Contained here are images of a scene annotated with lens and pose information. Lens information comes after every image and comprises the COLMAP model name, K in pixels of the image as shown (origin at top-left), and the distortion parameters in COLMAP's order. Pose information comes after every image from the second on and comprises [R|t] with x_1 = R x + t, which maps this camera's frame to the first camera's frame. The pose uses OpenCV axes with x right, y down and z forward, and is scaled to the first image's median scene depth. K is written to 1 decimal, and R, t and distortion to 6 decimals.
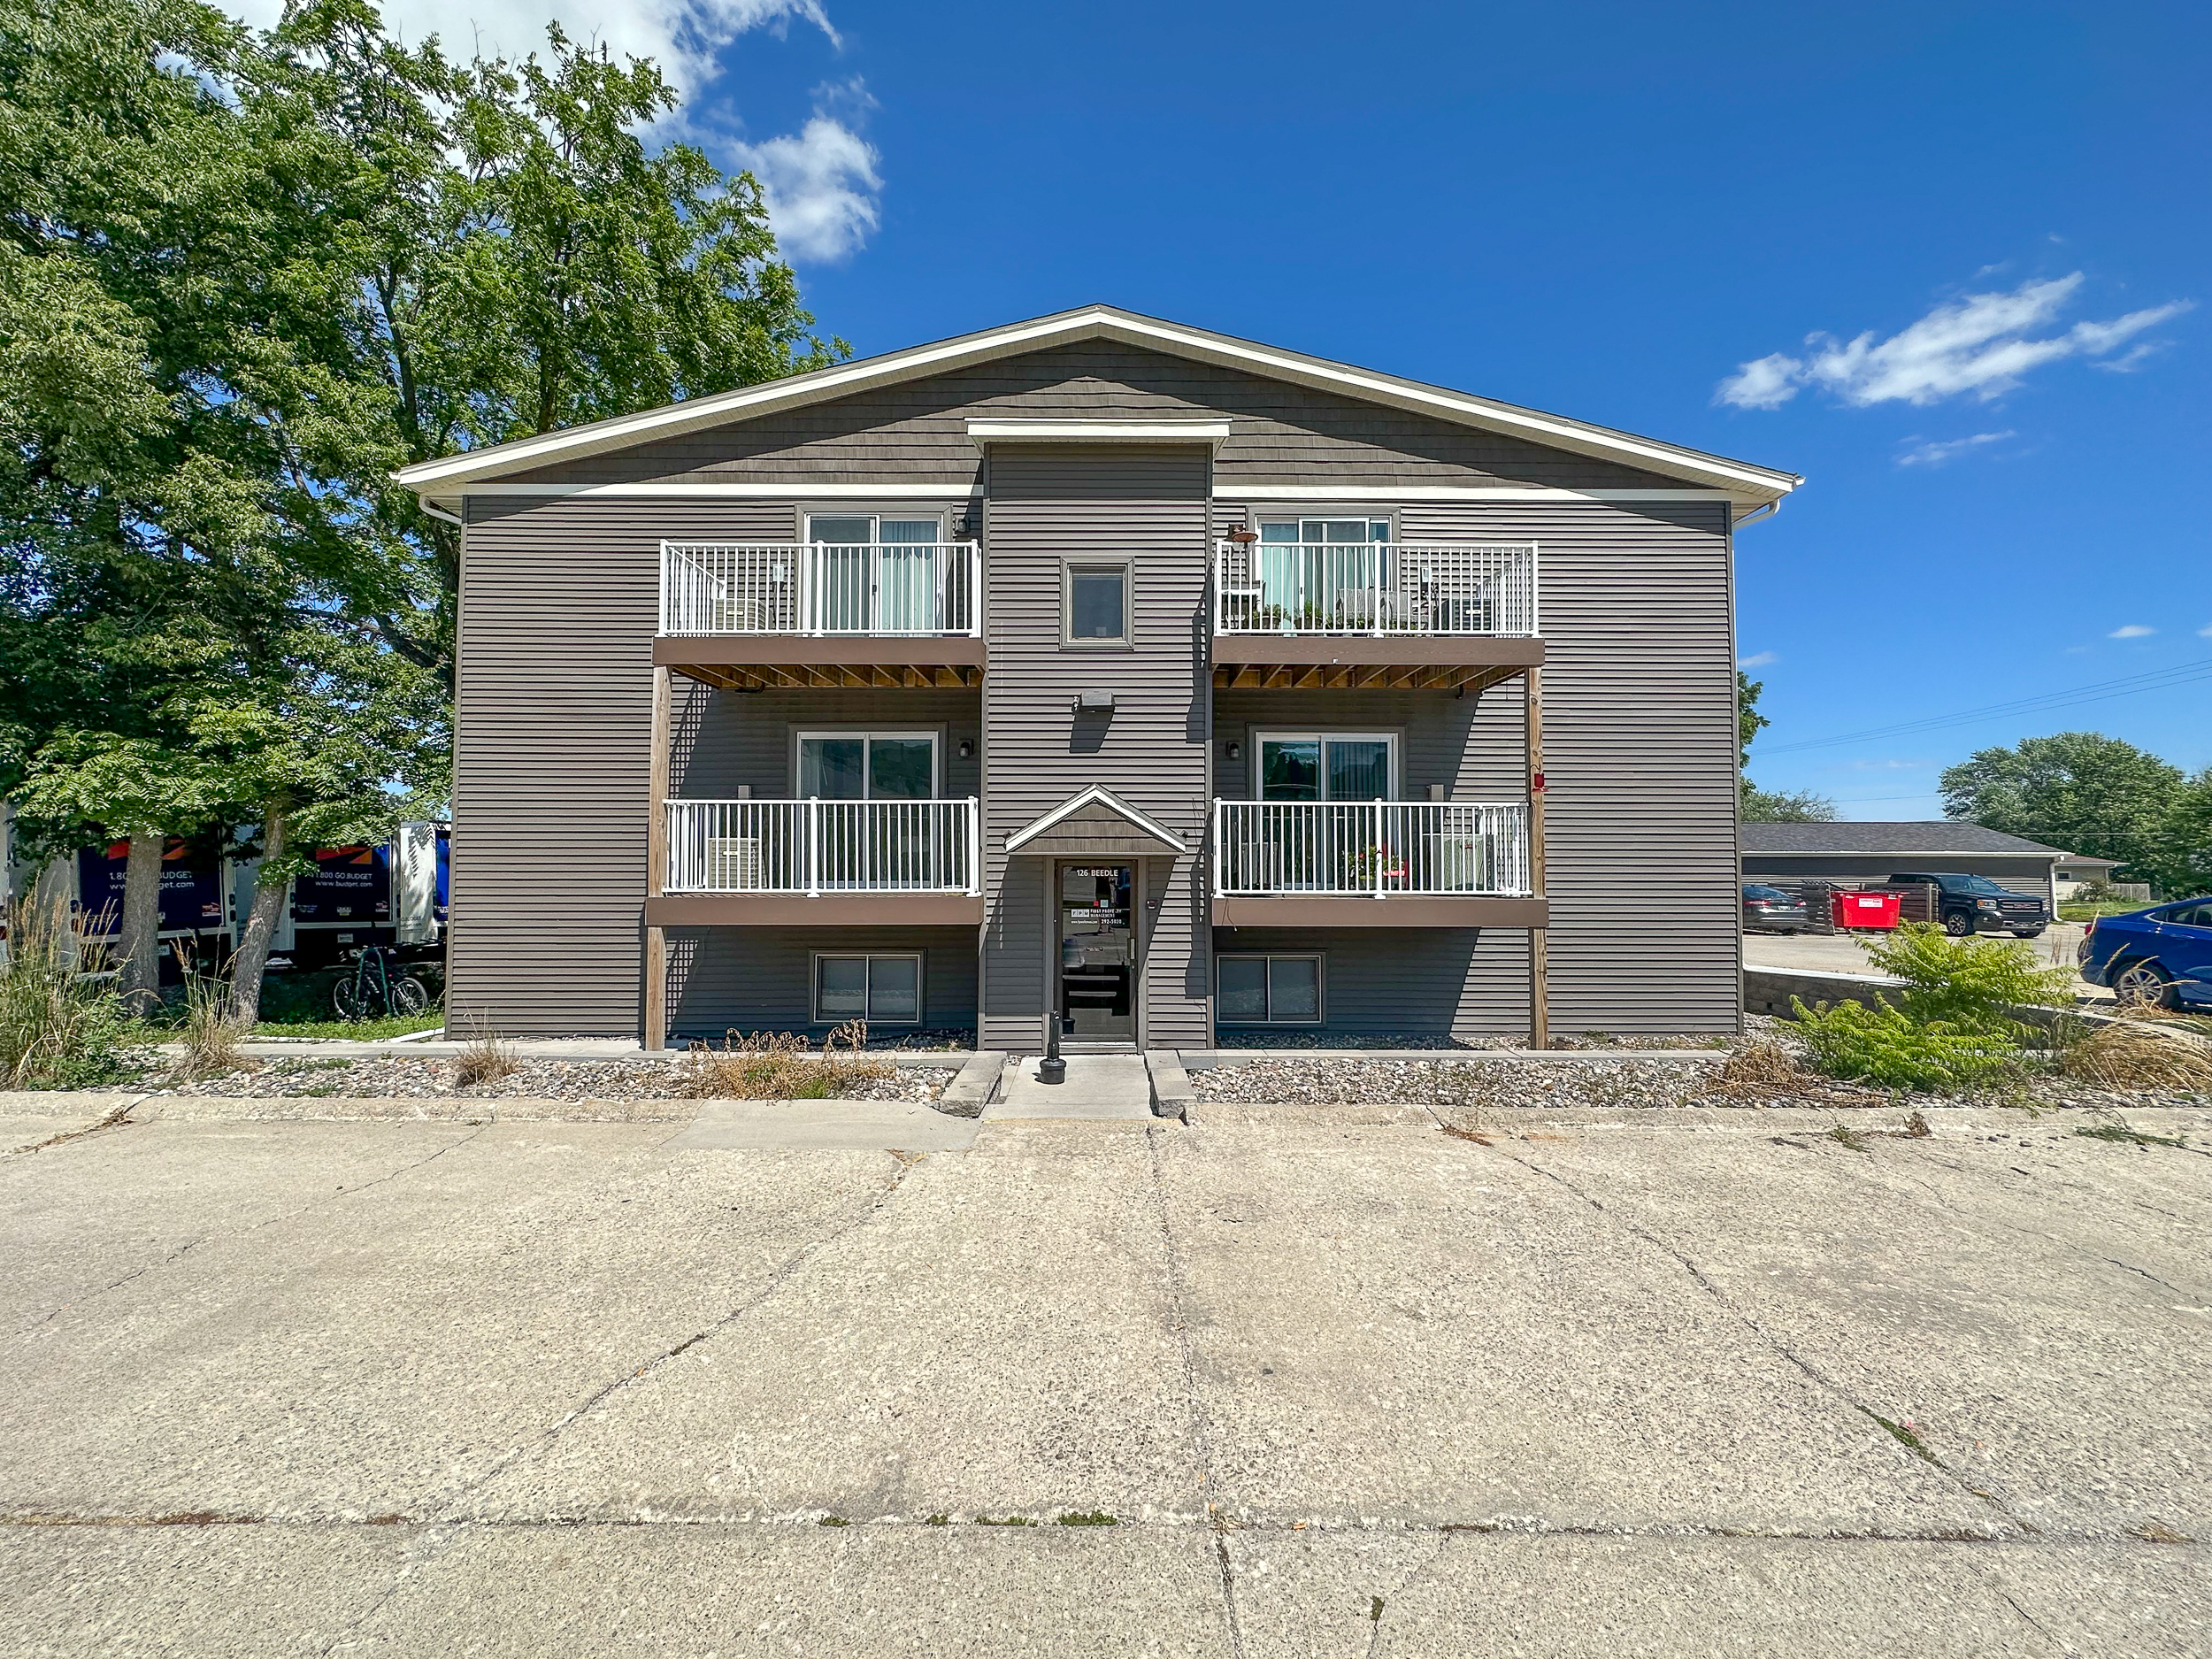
lens RADIAL K [[882.6, 0, 1113.1], [0, 882.6, 825.5], [0, 0, 1]] dist [-0.001026, -0.000088]
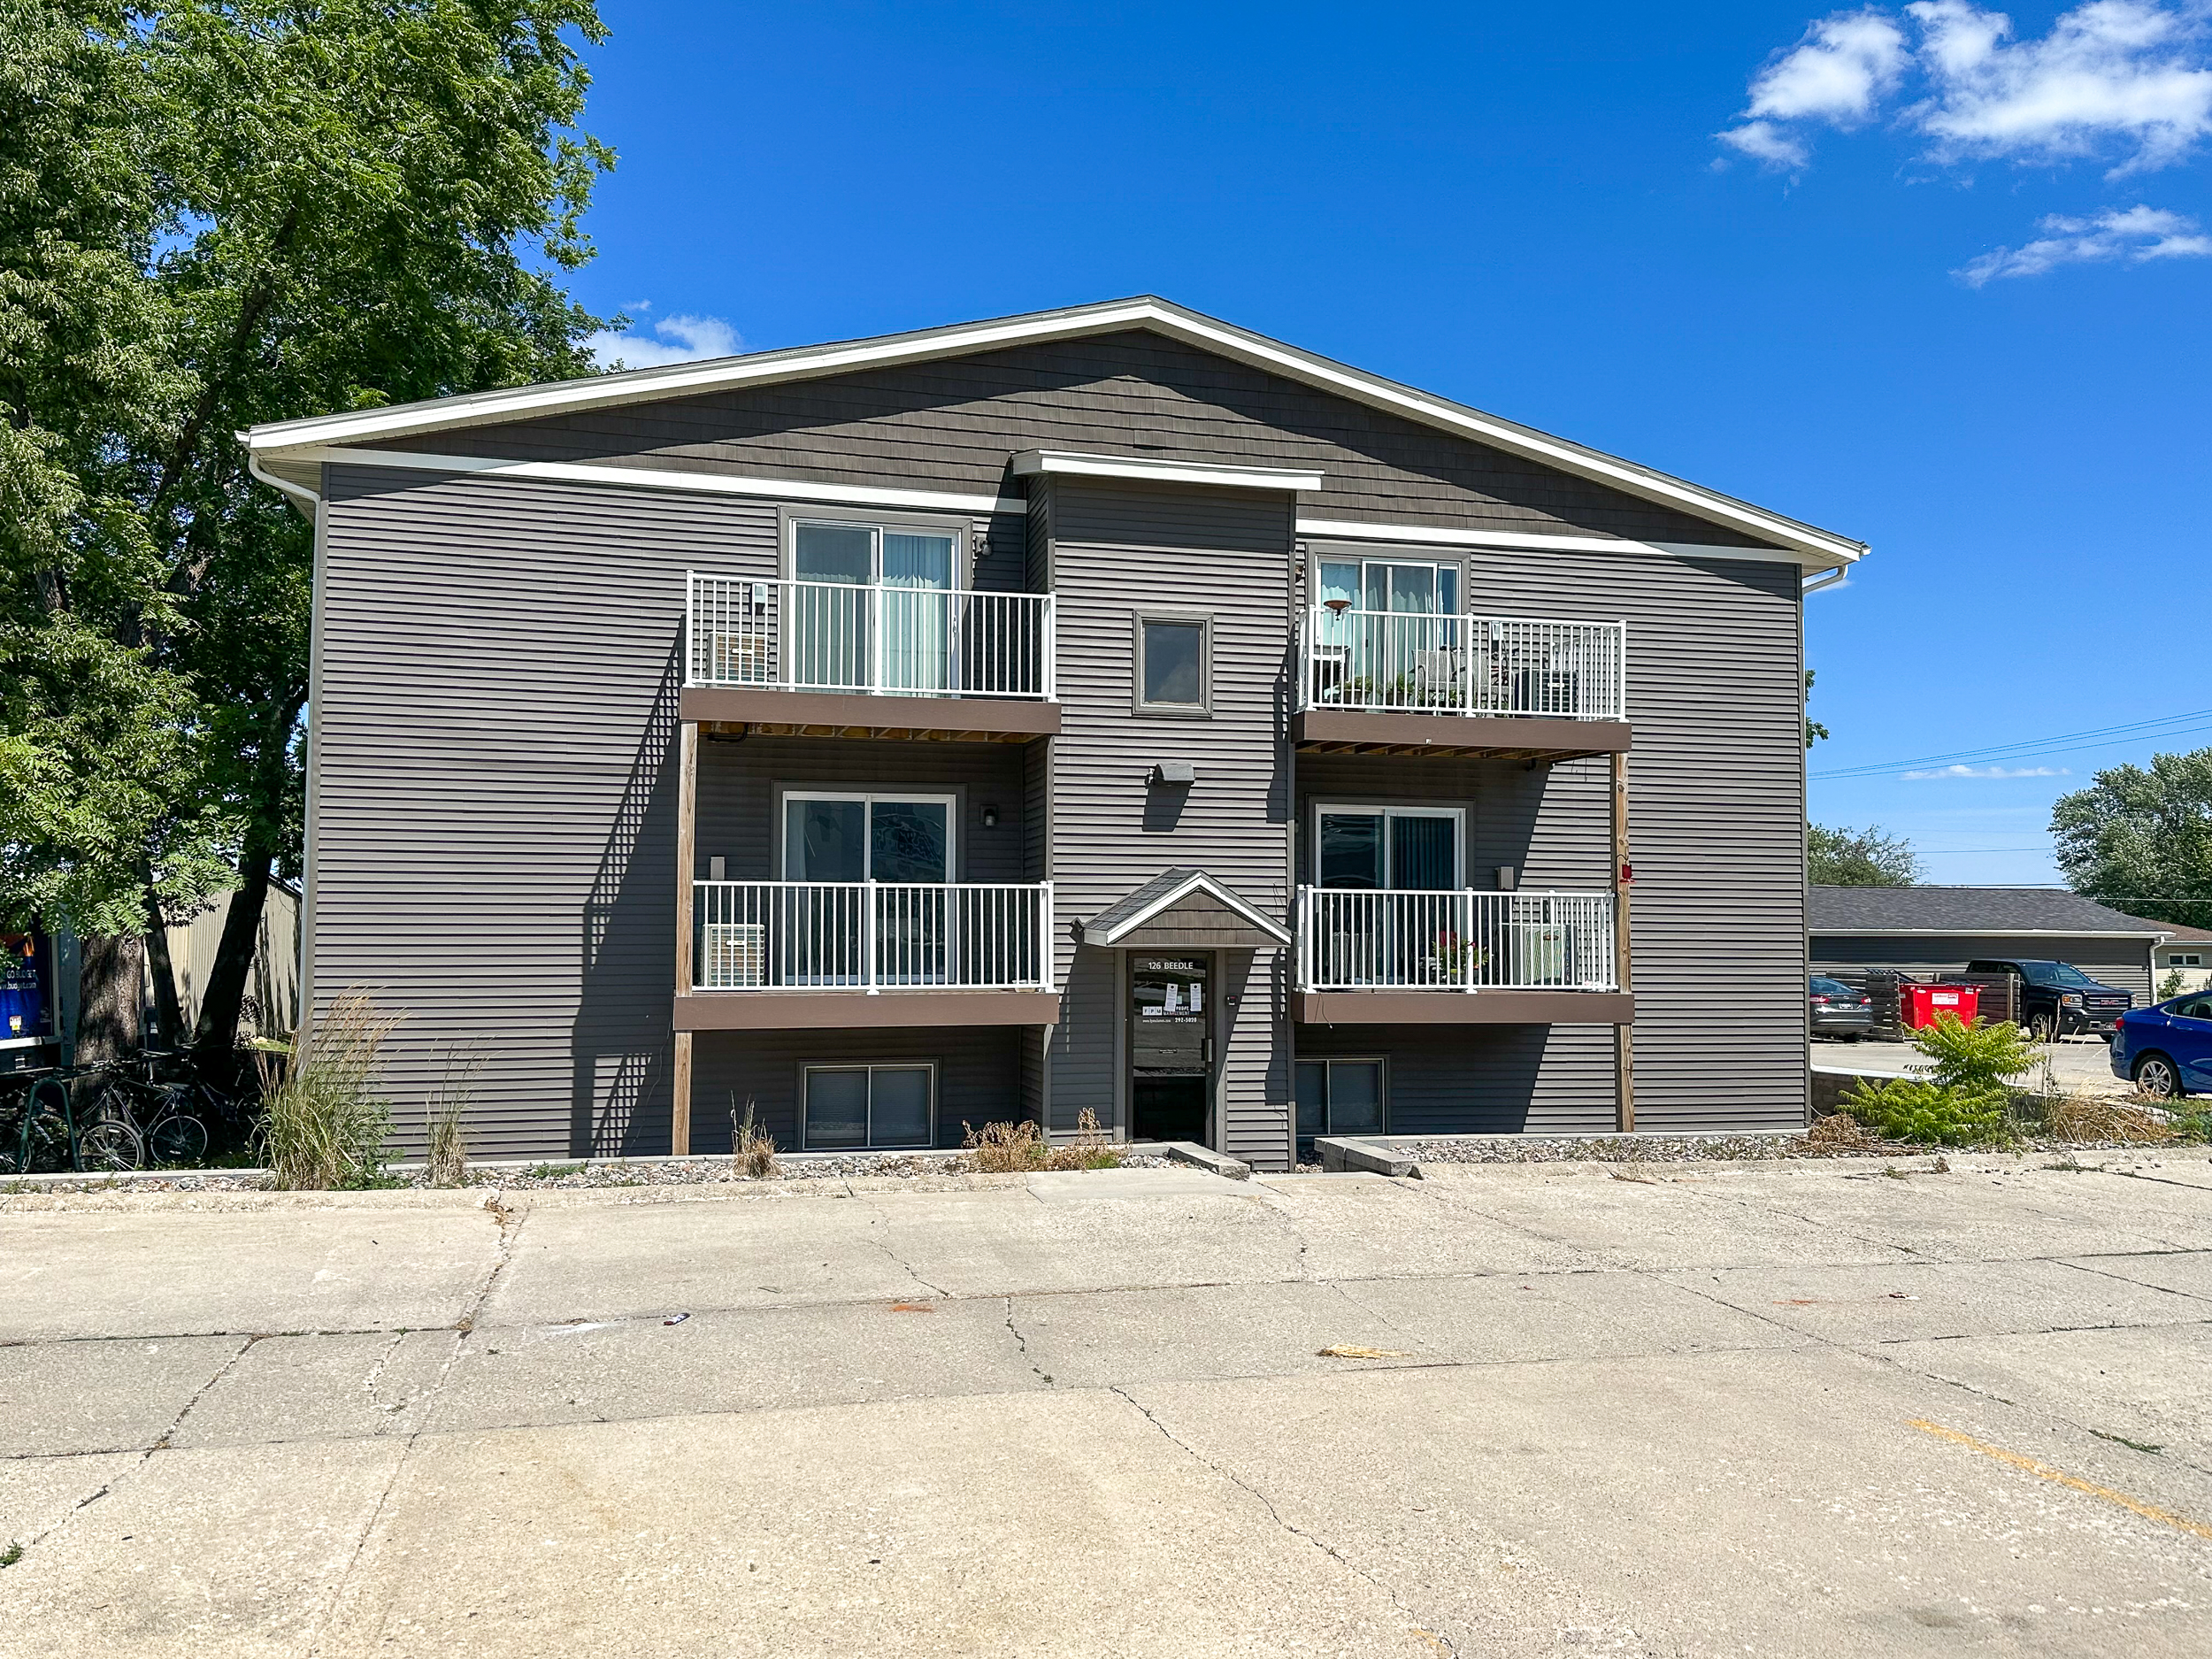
lens RADIAL K [[1707.8, 0, 1100.5], [0, 1707.8, 829.0], [0, 0, 1]] dist [0.164241, -0.256024]
pose [[0.969187, 0.017454, 0.245706, -0.509898], [-0.013743, 0.999764, -0.016809, -0.054151], [-0.245941, 0.012915, 0.969199, -0.657238]]
